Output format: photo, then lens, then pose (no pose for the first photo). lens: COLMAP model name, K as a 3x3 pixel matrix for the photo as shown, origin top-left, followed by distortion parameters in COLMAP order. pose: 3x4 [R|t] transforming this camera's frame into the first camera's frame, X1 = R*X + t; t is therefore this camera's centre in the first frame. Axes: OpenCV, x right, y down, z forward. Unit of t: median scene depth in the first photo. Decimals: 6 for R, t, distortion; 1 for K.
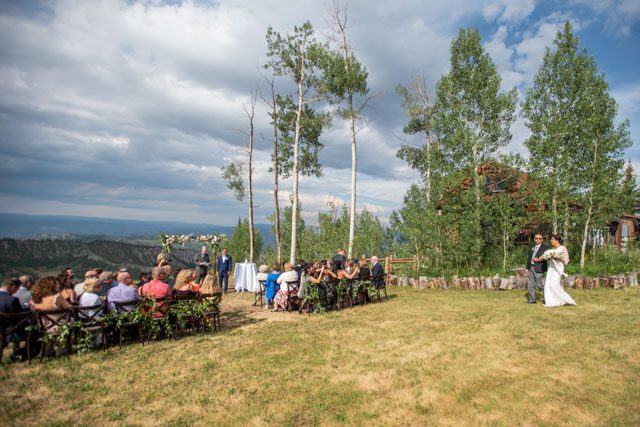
lens RADIAL K [[350.7, 0, 320.0], [0, 350.7, 213.5], [0, 0, 1]] dist [-0.019068, 0.001597]
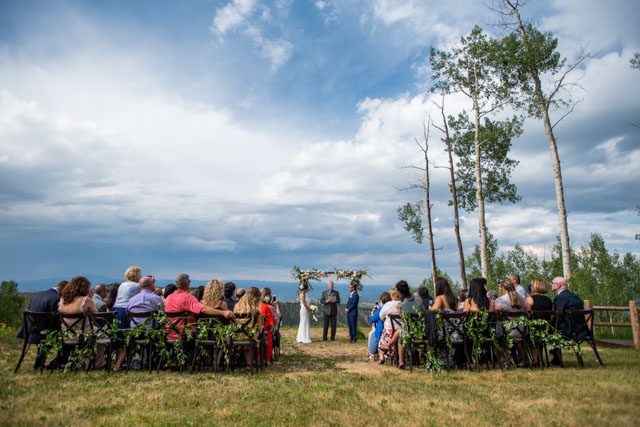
lens RADIAL K [[350.7, 0, 320.0], [0, 350.7, 213.5], [0, 0, 1]] dist [-0.019068, 0.001597]
pose [[0.814827, -0.125422, -0.565974, 0.078237], [0.018352, 0.981406, -0.191063, 0.055745], [0.579414, 0.145296, 0.801978, 0.161632]]
